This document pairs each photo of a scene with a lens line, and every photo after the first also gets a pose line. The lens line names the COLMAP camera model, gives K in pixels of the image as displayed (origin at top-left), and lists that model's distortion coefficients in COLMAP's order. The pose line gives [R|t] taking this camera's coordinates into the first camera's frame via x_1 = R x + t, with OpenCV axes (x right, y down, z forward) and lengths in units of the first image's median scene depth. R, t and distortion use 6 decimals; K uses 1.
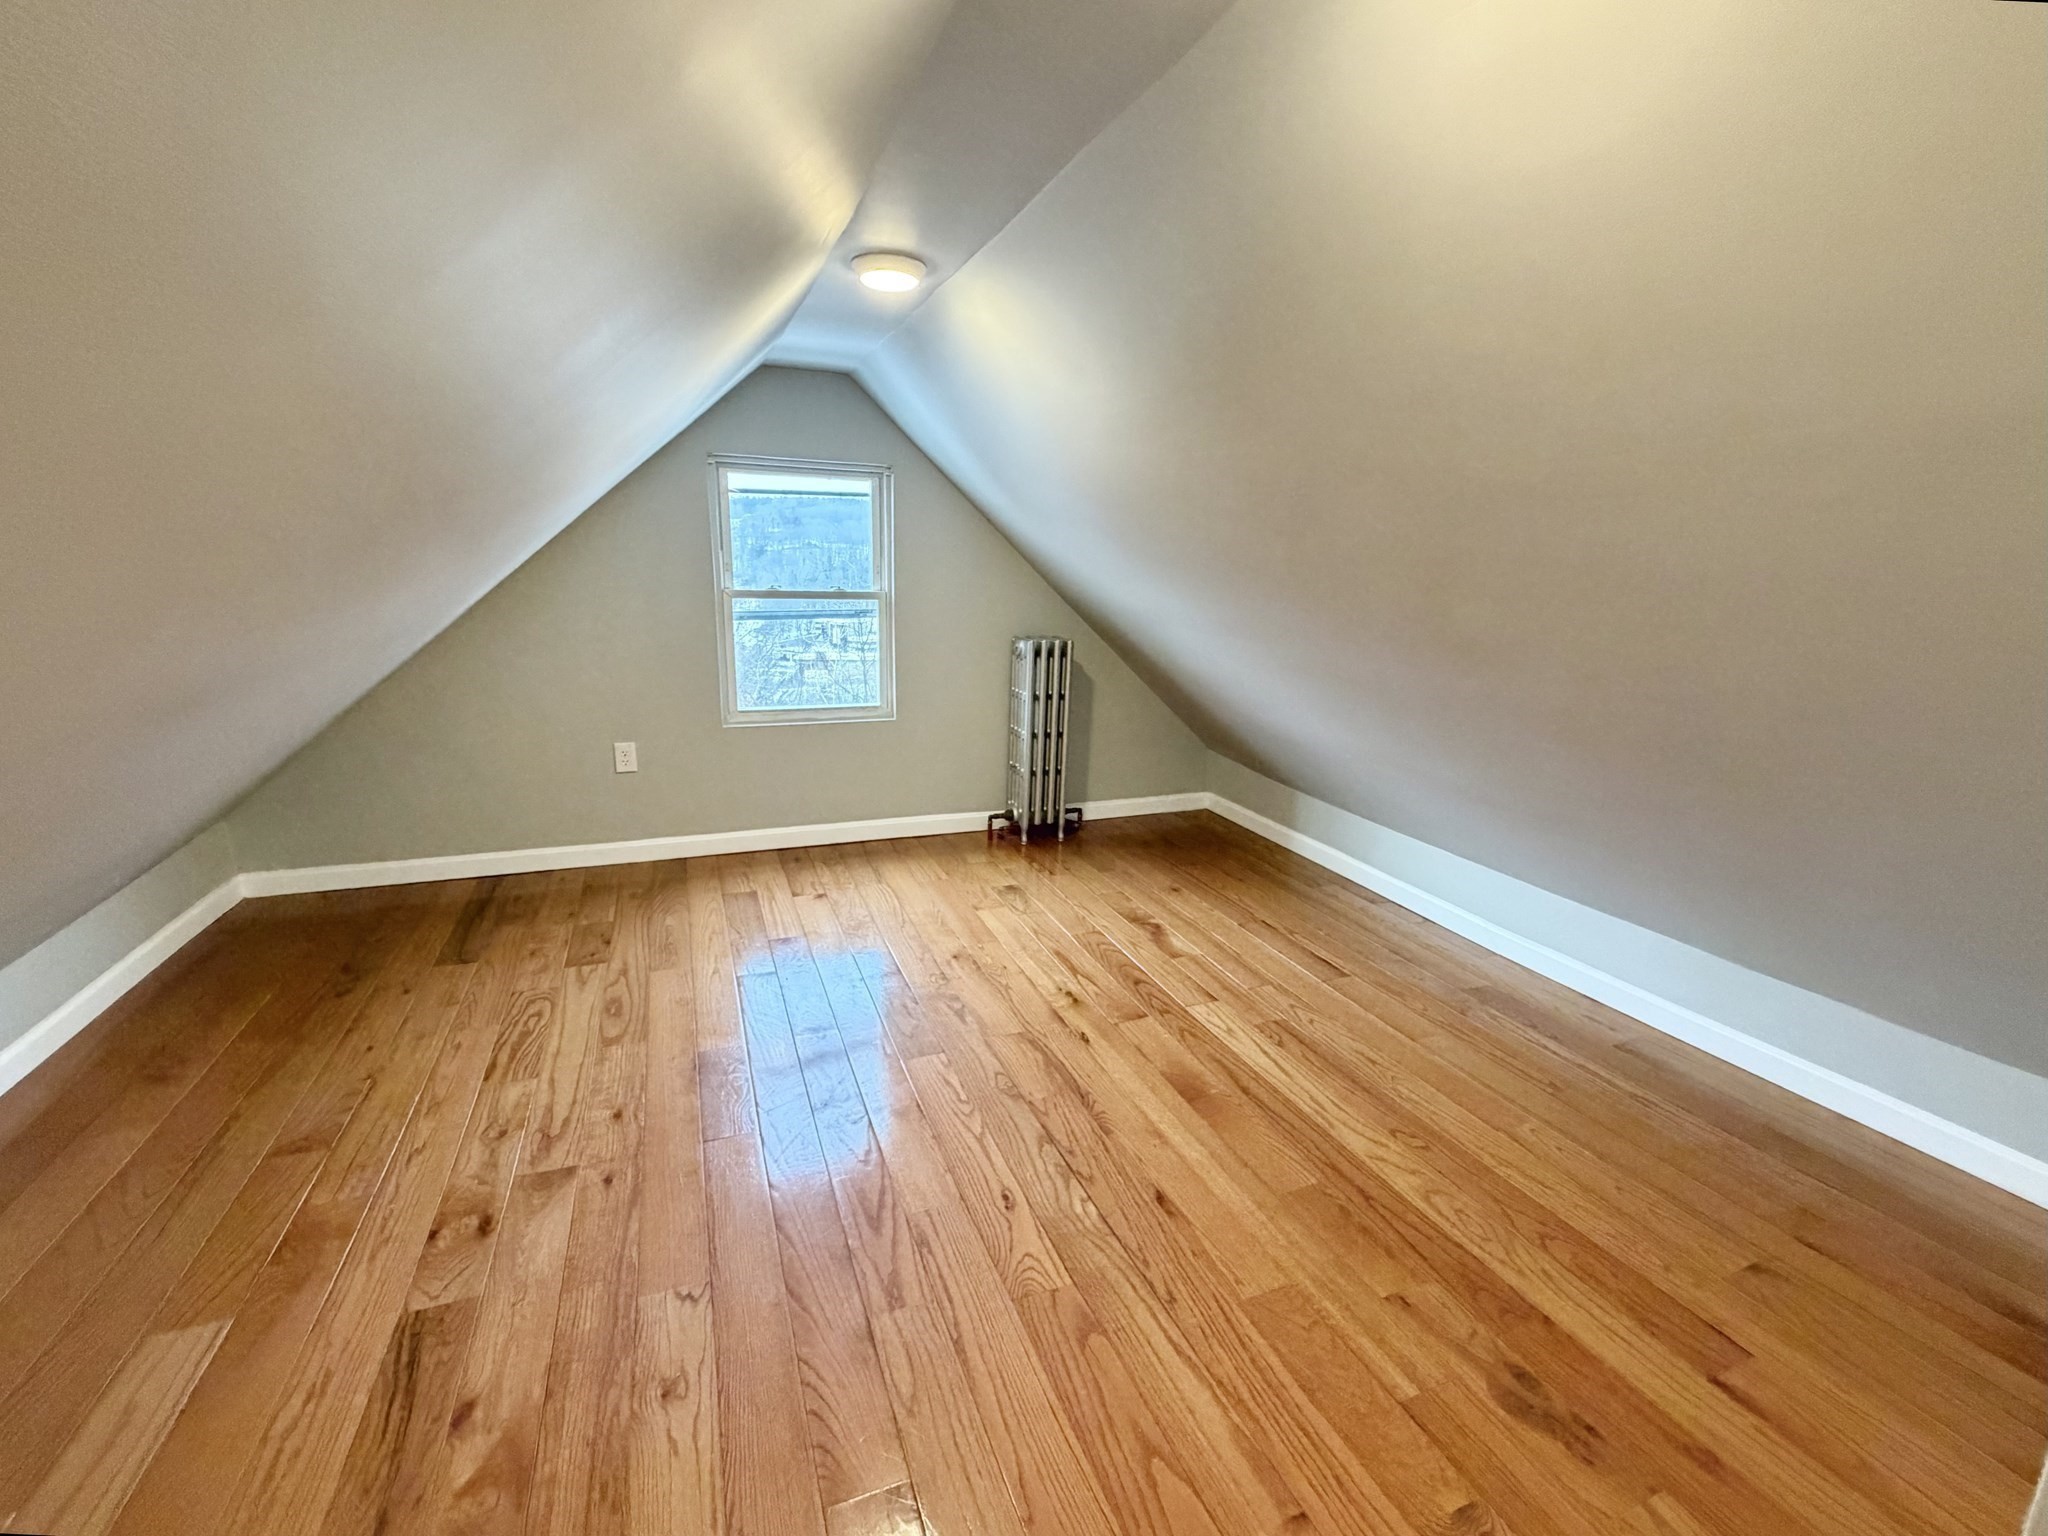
lens RADIAL K [[816.3, 0, 1015.4], [0, 816.3, 772.5], [0, 0, 1]] dist [0.000446, -0.000127]
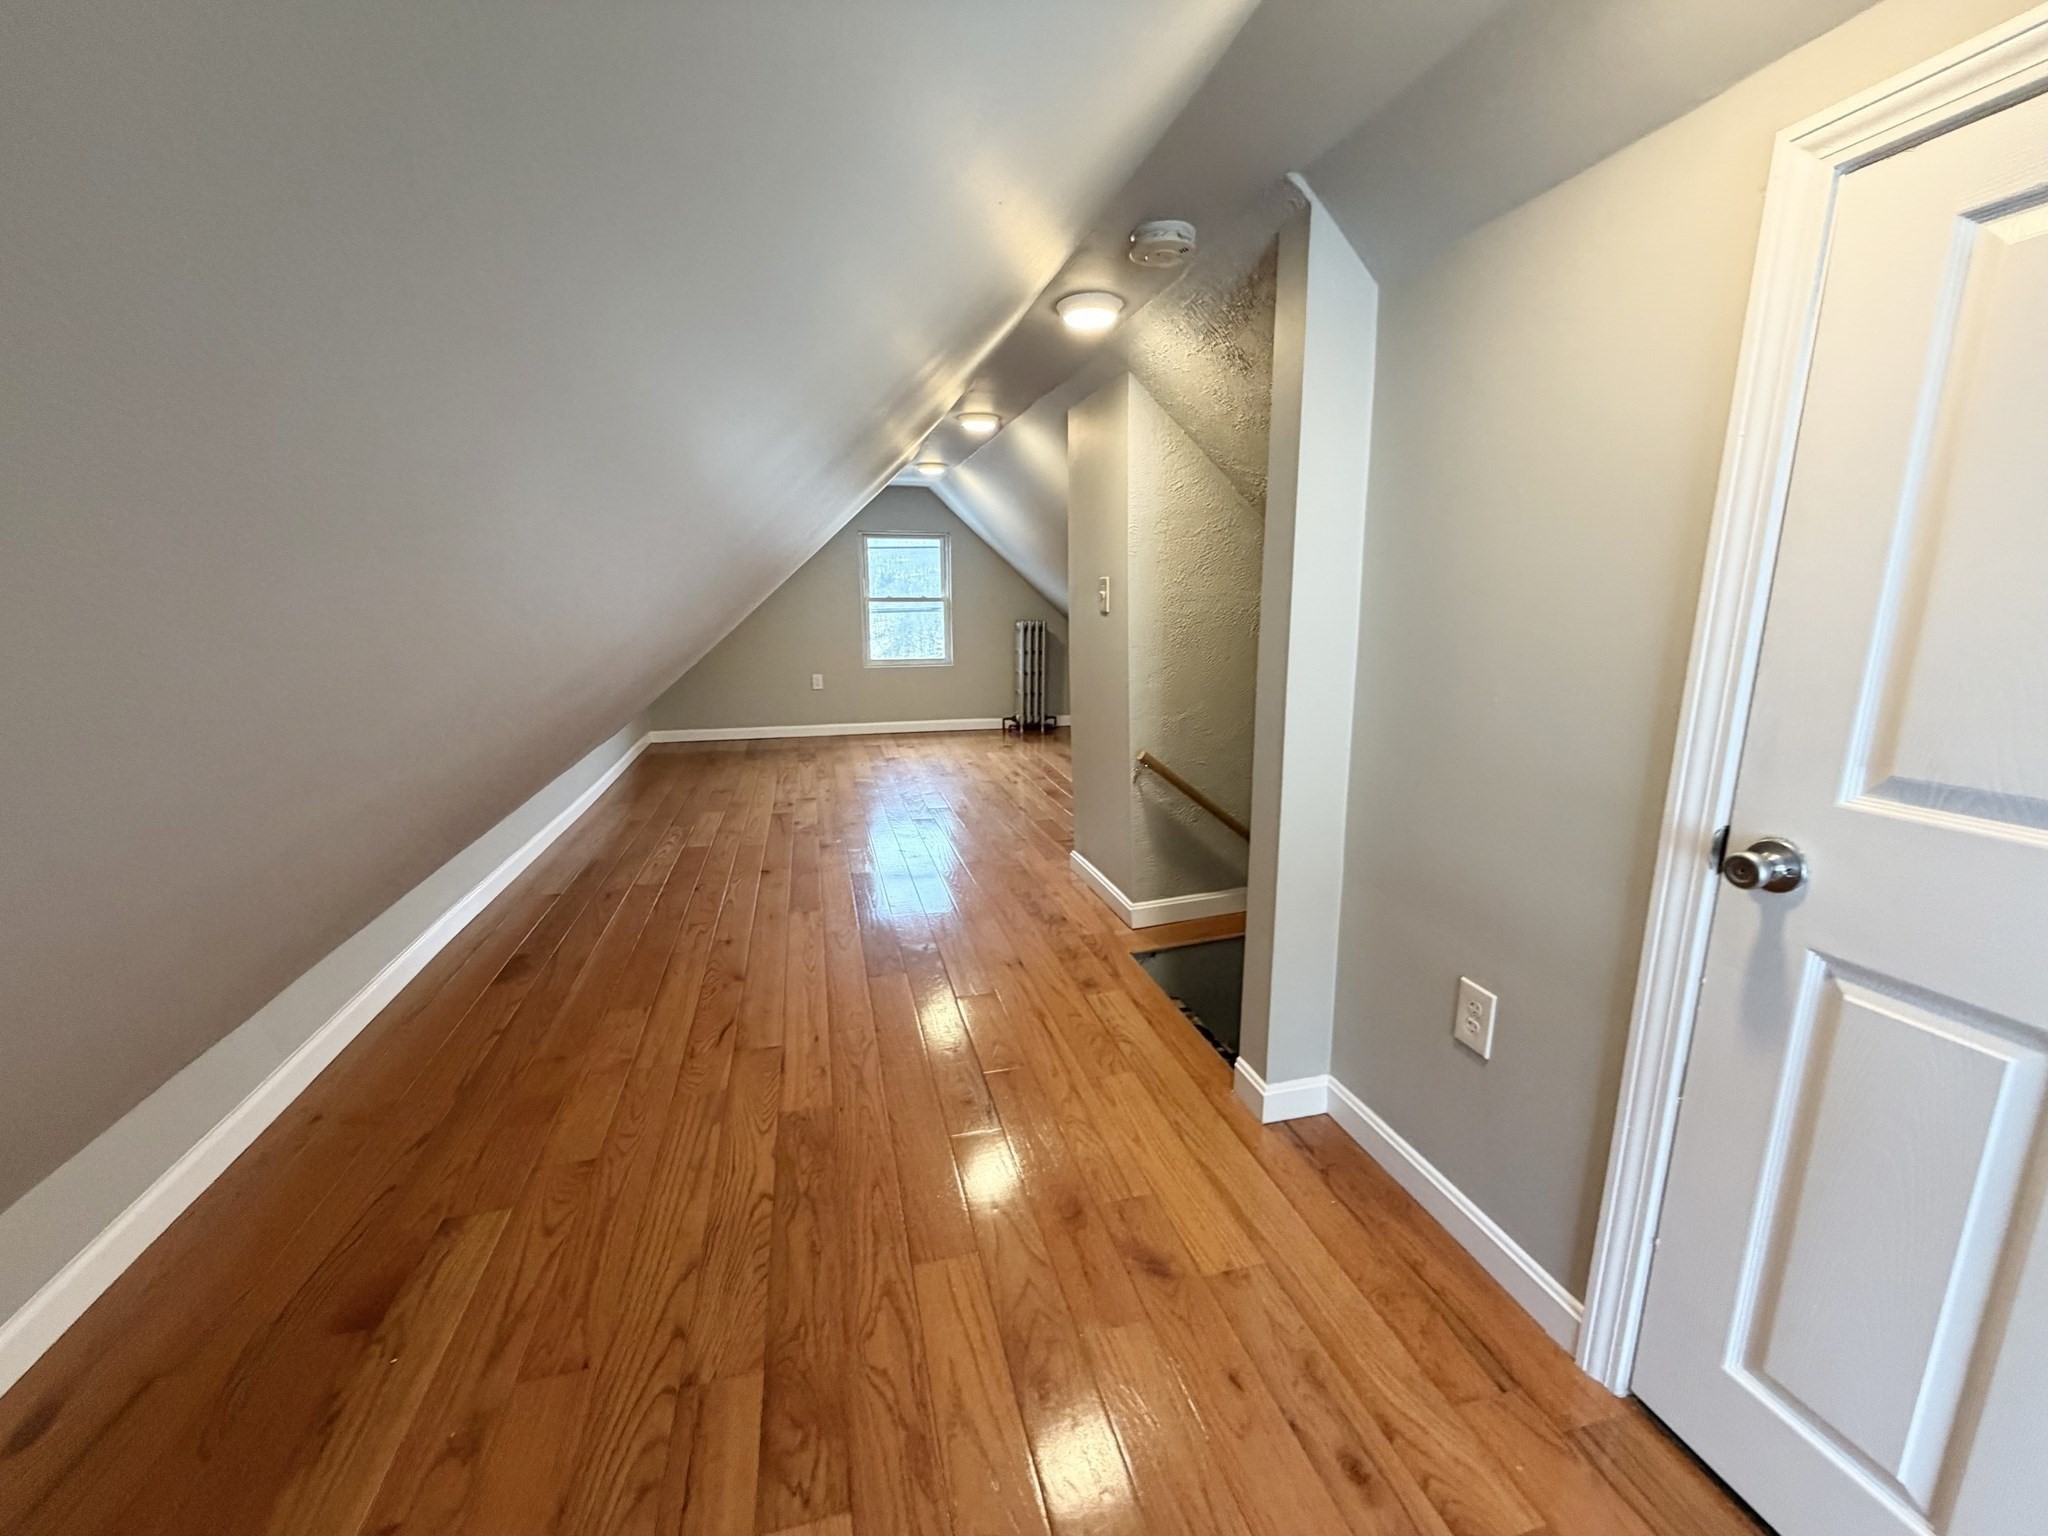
lens RADIAL K [[816.3, 0, 1015.4], [0, 816.3, 772.5], [0, 0, 1]] dist [0.000446, -0.000127]
pose [[0.991476, 0.006071, -0.130147, 0.251218], [-0.008272, 0.999832, -0.016384, 0.217690], [0.130025, 0.017321, 0.991359, -0.864739]]
